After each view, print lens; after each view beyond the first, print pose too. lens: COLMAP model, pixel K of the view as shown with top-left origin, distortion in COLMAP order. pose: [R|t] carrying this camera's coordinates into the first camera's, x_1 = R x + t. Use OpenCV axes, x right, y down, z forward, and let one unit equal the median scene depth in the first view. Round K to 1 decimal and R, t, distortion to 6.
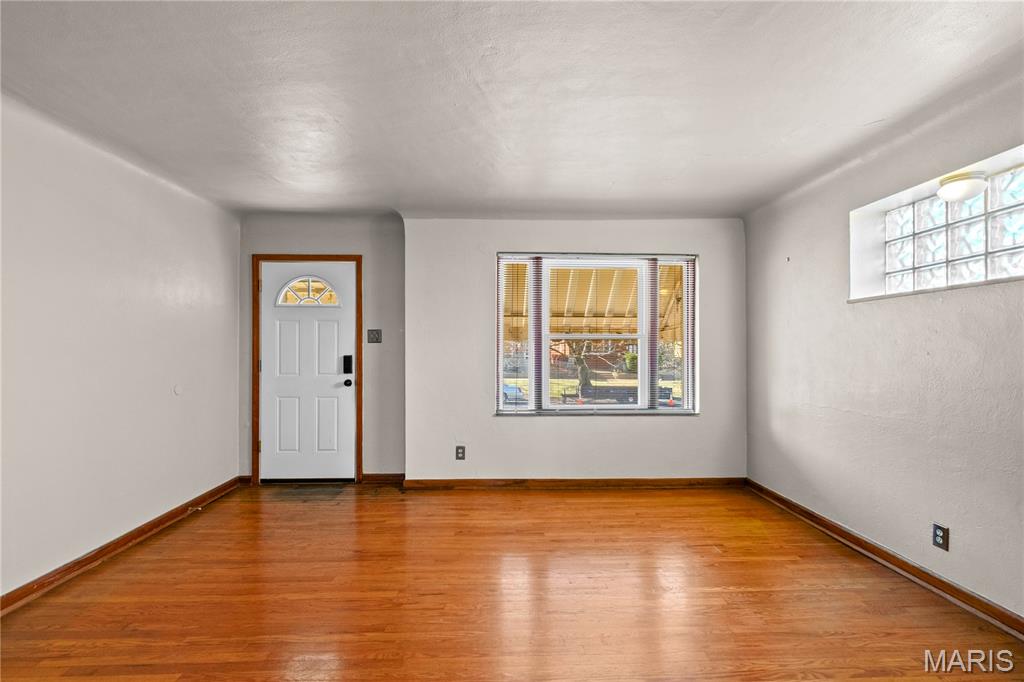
lens RADIAL K [[450.8, 0, 506.4], [0, 450.8, 345.7], [0, 0, 1]] dist [-0.002781, -0.001436]
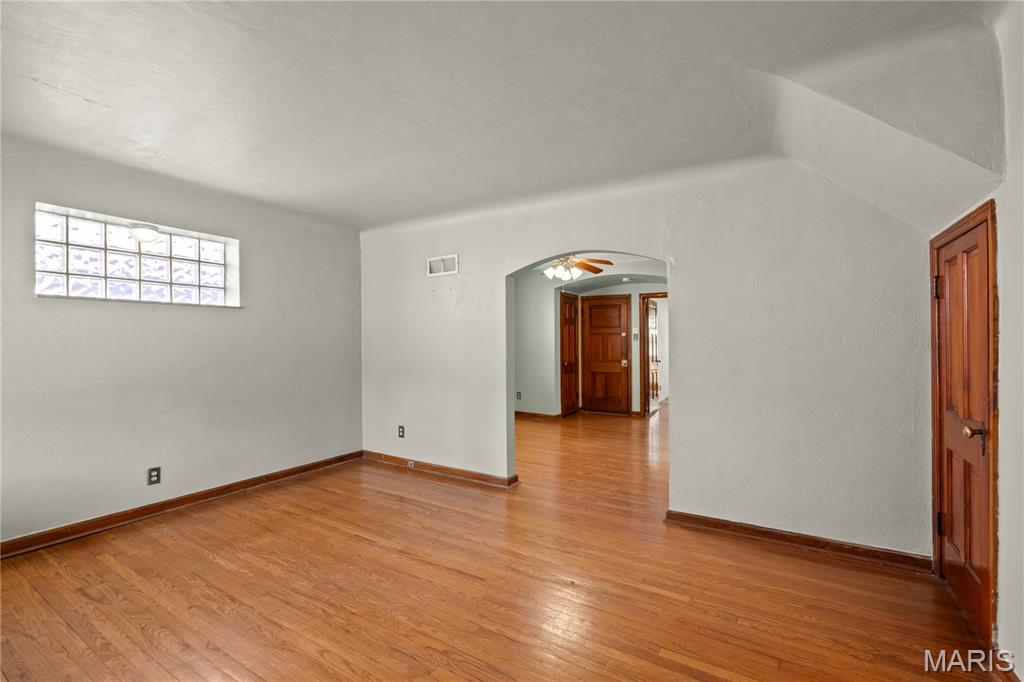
lens RADIAL K [[450.8, 0, 509.2], [0, 450.8, 339.3], [0, 0, 1]] dist [-0.002781, -0.001436]
pose [[-0.828565, 0.008037, 0.559835, -0.705936], [0.002493, 0.999940, -0.010666, 0.007720], [-0.559887, -0.007442, -0.828535, 1.423968]]
